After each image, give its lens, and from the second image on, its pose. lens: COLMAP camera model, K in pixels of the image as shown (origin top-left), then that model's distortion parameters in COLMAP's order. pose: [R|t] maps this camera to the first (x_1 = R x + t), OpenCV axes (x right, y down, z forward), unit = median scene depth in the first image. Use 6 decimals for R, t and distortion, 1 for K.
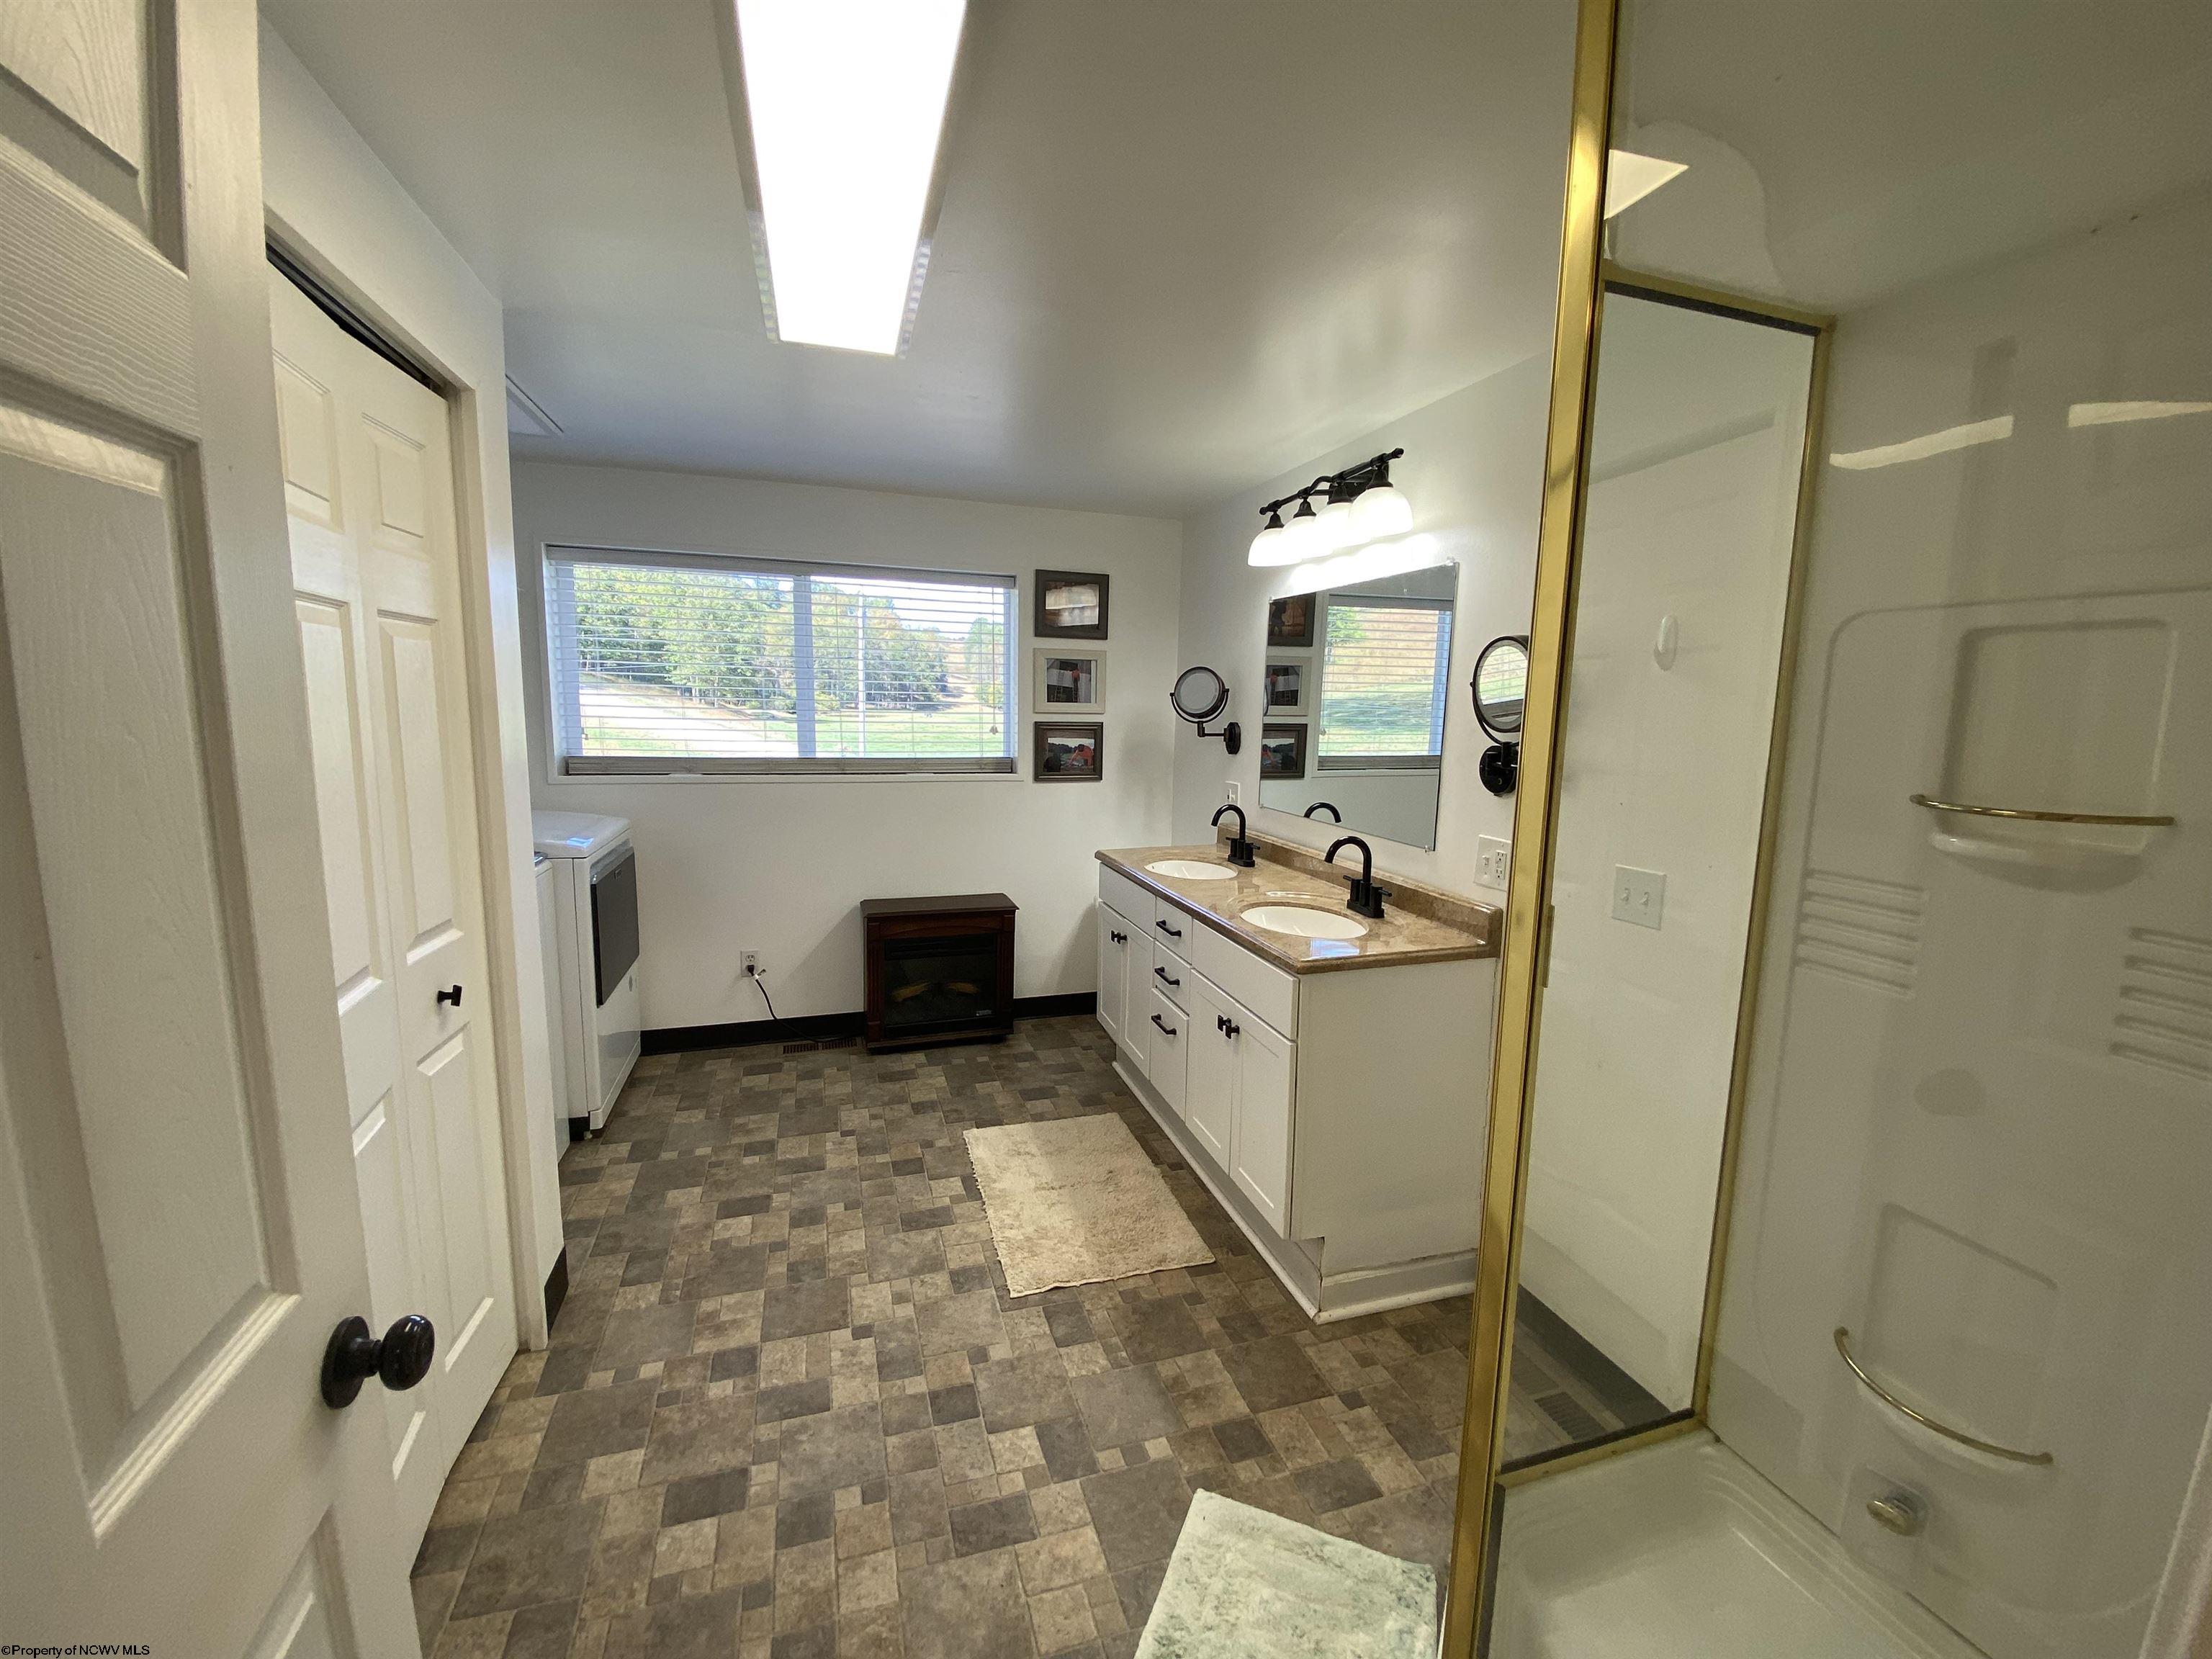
lens RADIAL K [[900.4, 0, 1096.3], [0, 900.4, 820.6], [0, 0, 1]] dist [-0.002953, -0.005940]
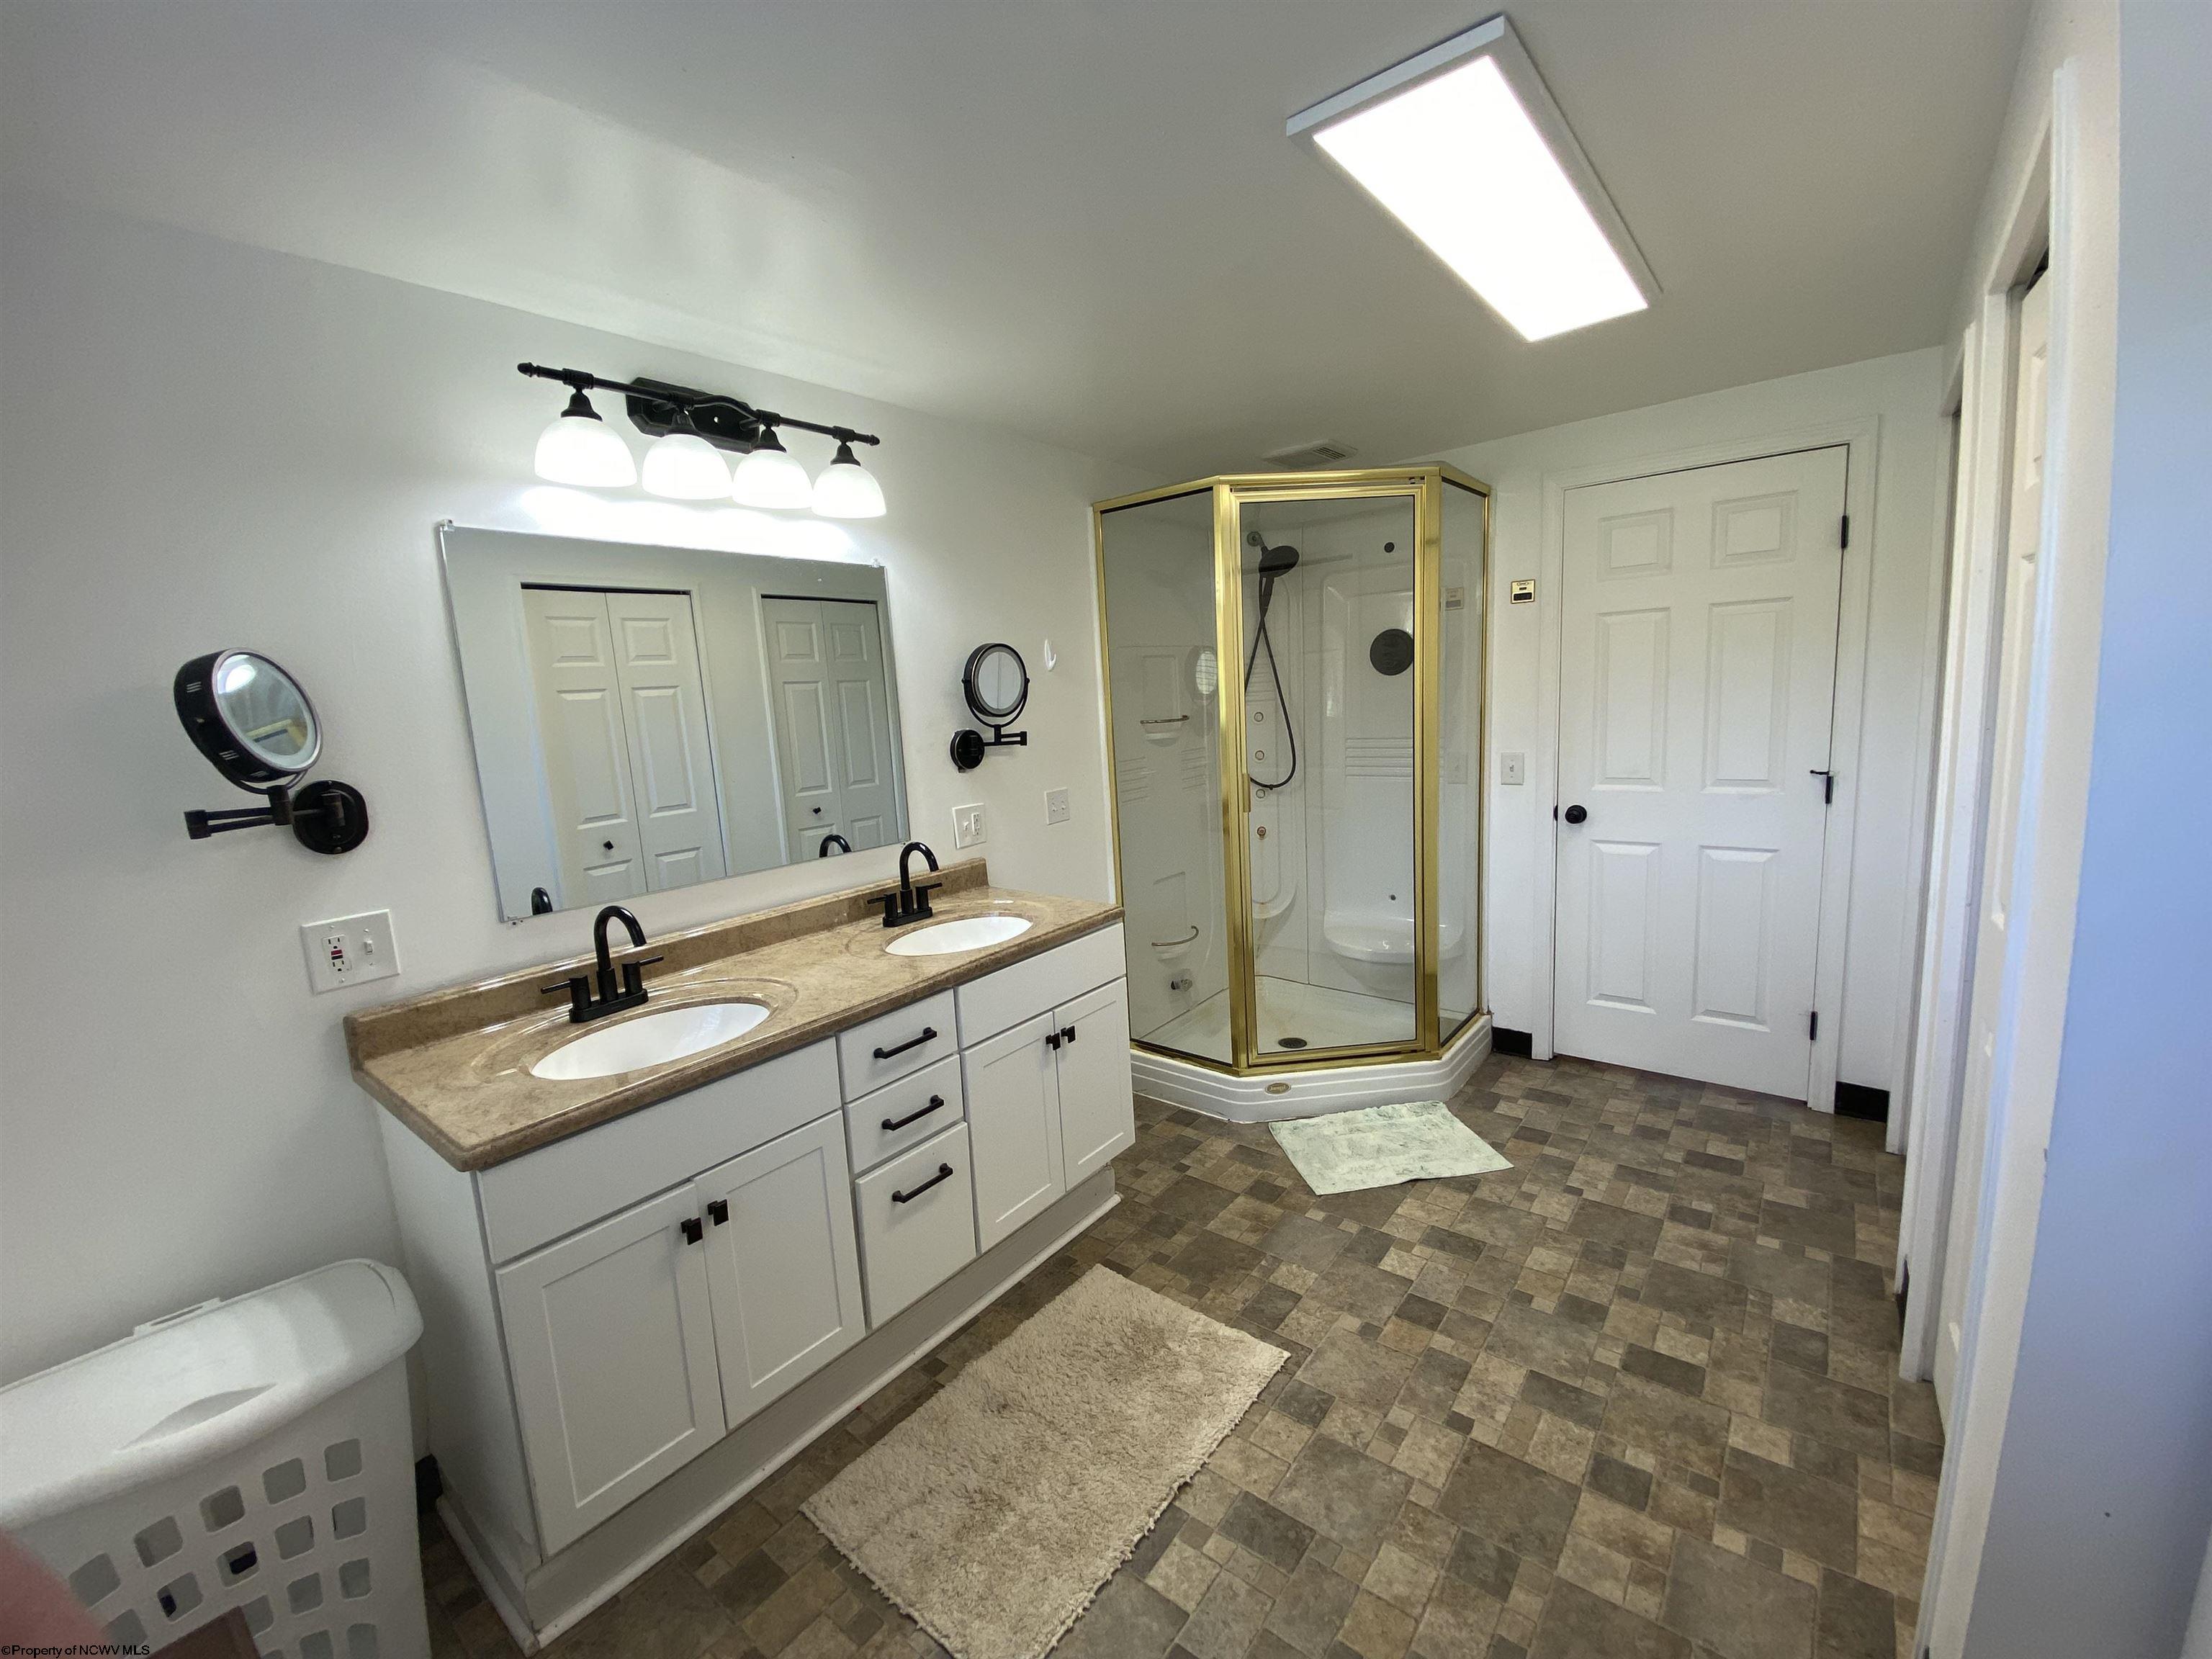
lens RADIAL K [[900.4, 0, 1111.1], [0, 900.4, 823.9], [0, 0, 1]] dist [-0.002953, -0.005940]
pose [[-0.564602, -0.113827, 0.817477, -0.688622], [0.161410, 0.956093, 0.244608, -0.227406], [-0.809427, 0.270054, -0.521439, 1.525780]]
